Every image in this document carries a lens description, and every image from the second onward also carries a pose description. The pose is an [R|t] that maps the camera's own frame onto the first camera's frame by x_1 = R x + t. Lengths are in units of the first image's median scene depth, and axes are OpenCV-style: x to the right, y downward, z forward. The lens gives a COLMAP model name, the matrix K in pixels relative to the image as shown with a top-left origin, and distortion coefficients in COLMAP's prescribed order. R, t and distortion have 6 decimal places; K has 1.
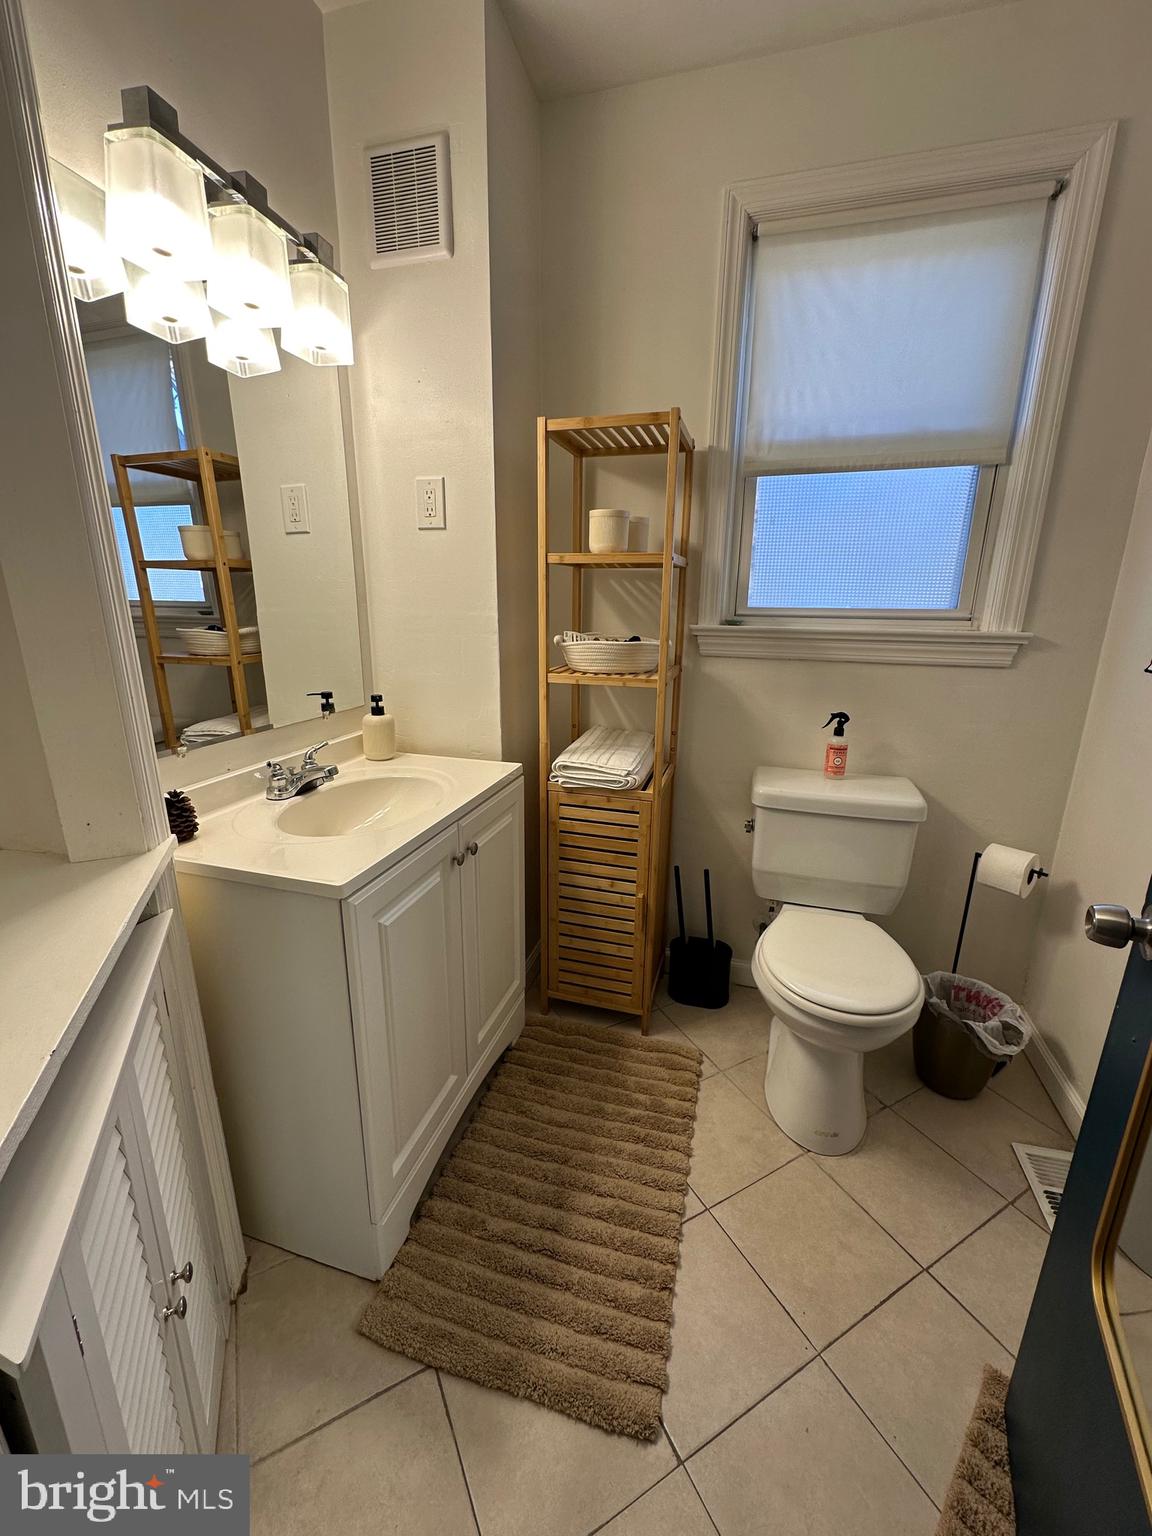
lens RADIAL K [[614.6, 0, 579.5], [0, 614.6, 765.7], [0, 0, 1]] dist [0.000680, 0.000544]
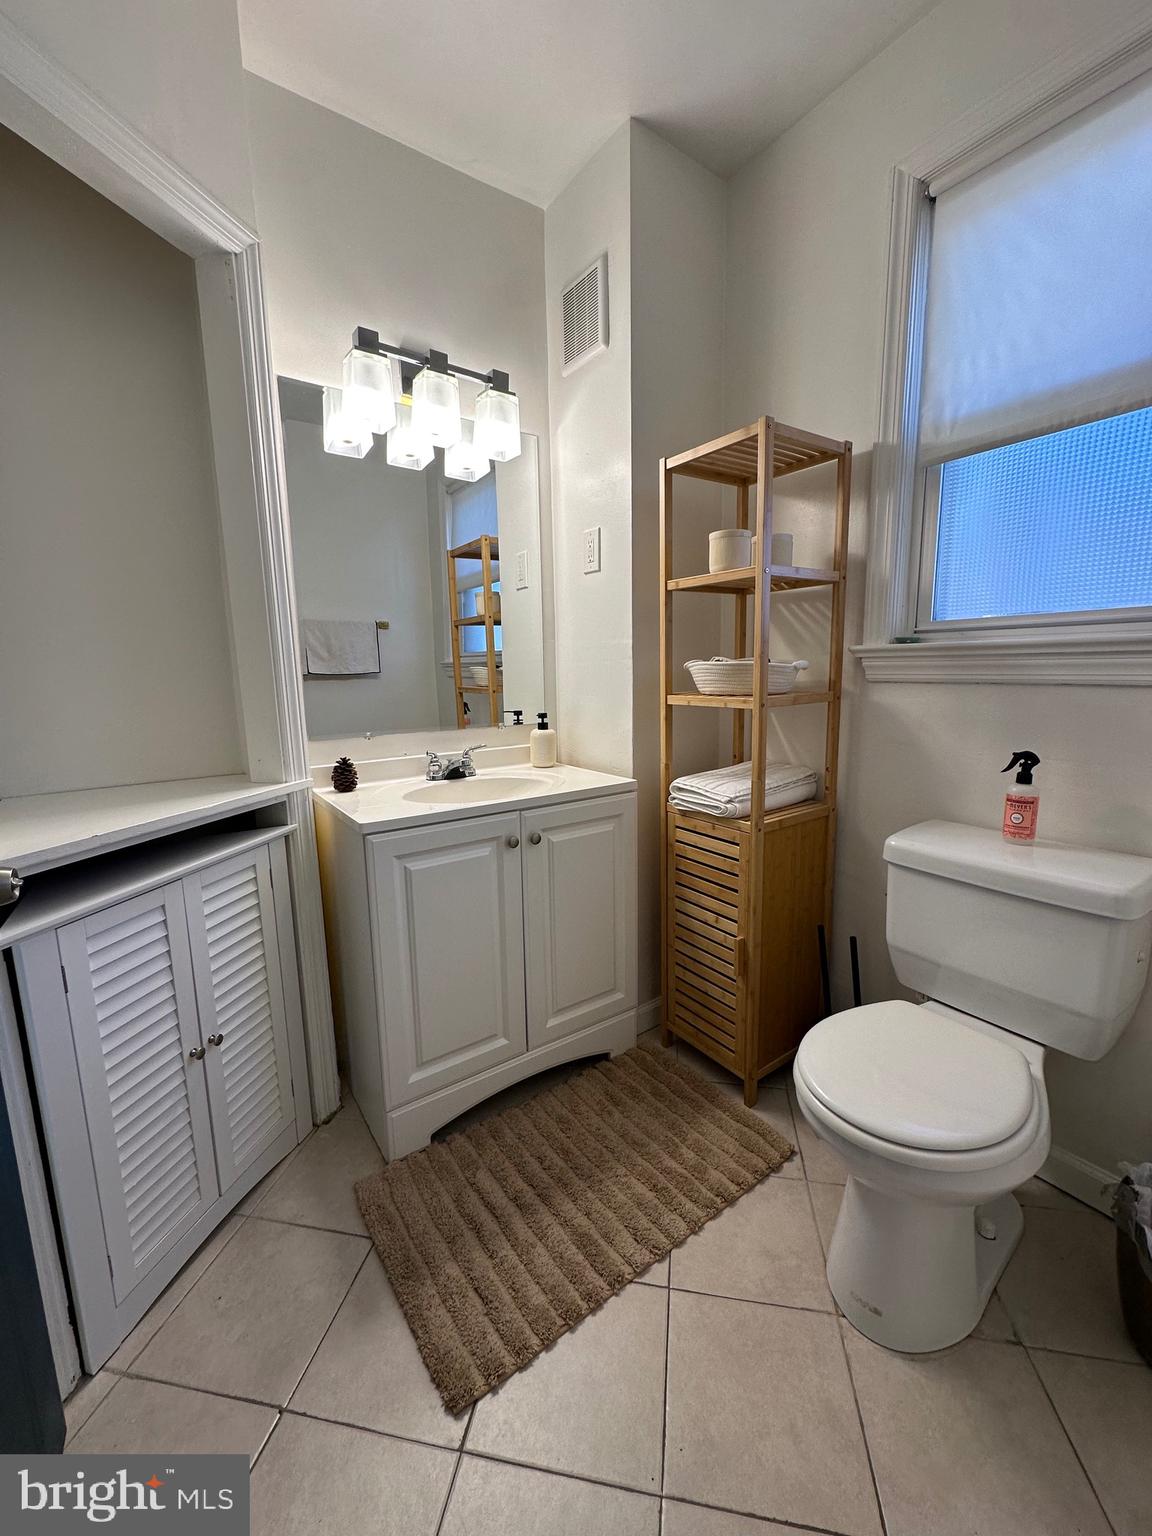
lens RADIAL K [[614.6, 0, 575.8], [0, 614.6, 763.8], [0, 0, 1]] dist [0.000680, 0.000544]
pose [[0.780242, 0.073287, -0.621169, 0.473655], [-0.135224, 0.989390, -0.053123, 0.038902], [0.610685, 0.125446, 0.781874, 0.113495]]
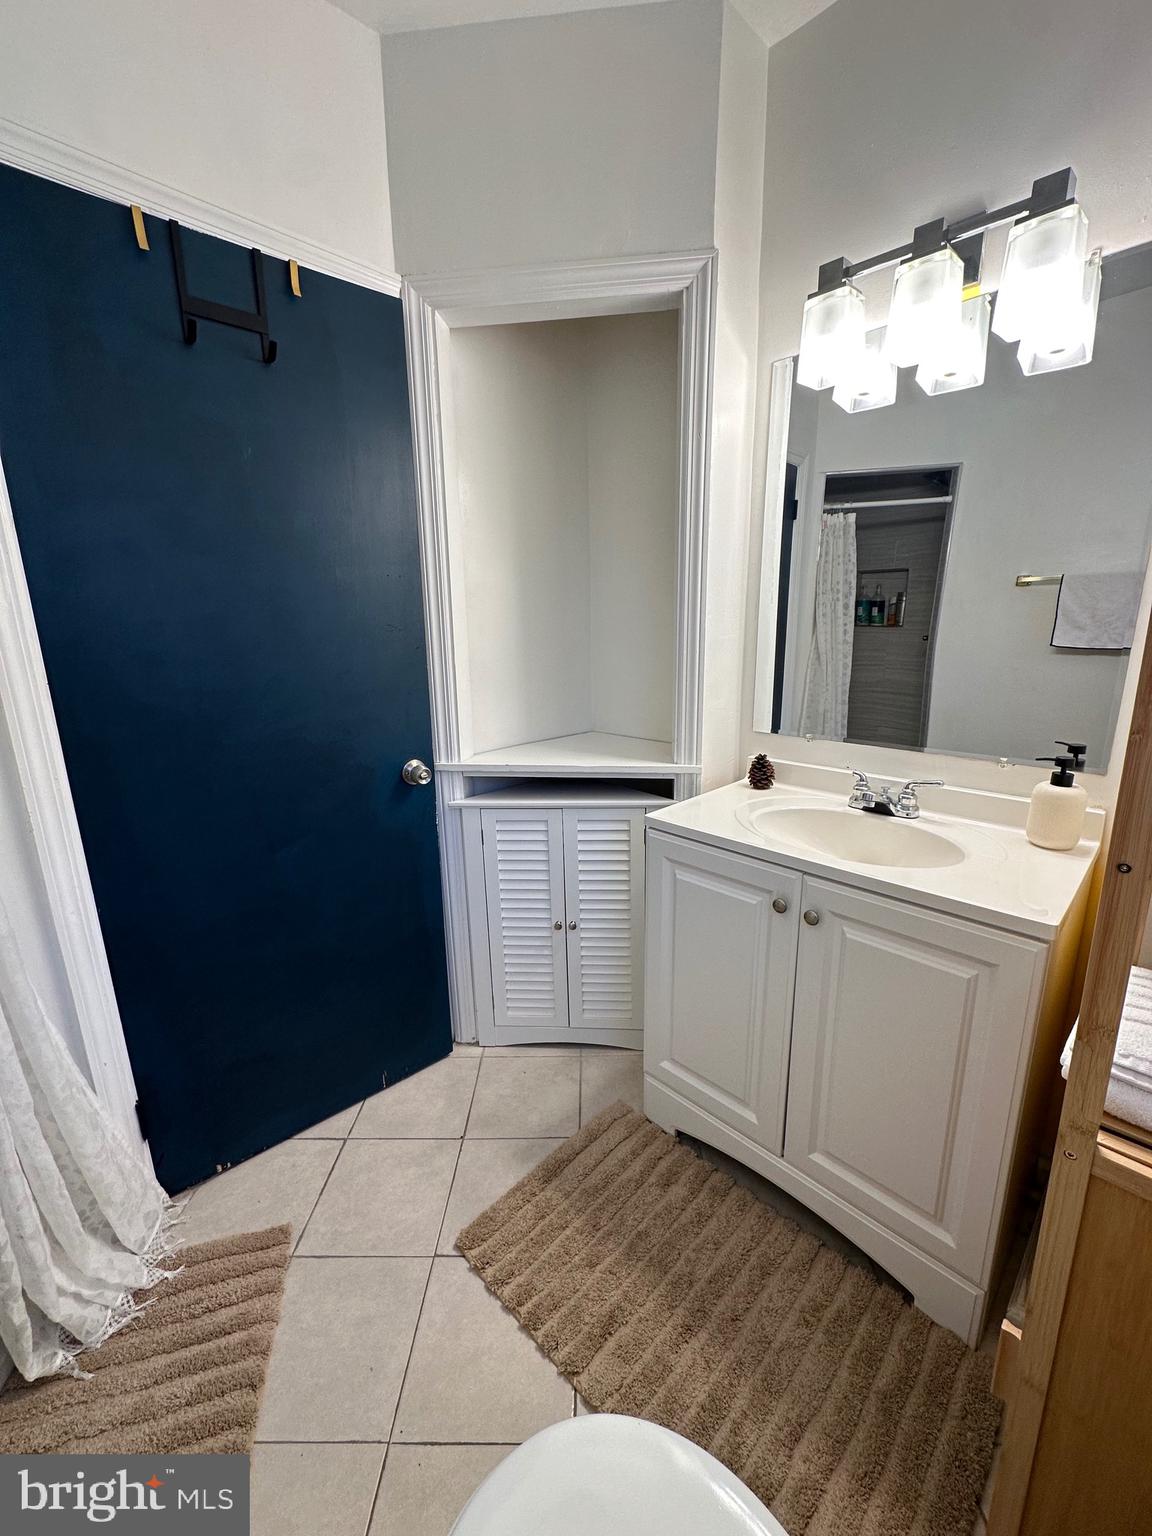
lens RADIAL K [[614.6, 0, 576.1], [0, 614.6, 763.3], [0, 0, 1]] dist [0.000680, 0.000544]
pose [[-0.488113, 0.195378, -0.850631, 0.539976], [-0.213466, 0.918297, 0.333412, -0.222643], [0.846273, 0.344323, -0.406526, 0.812208]]
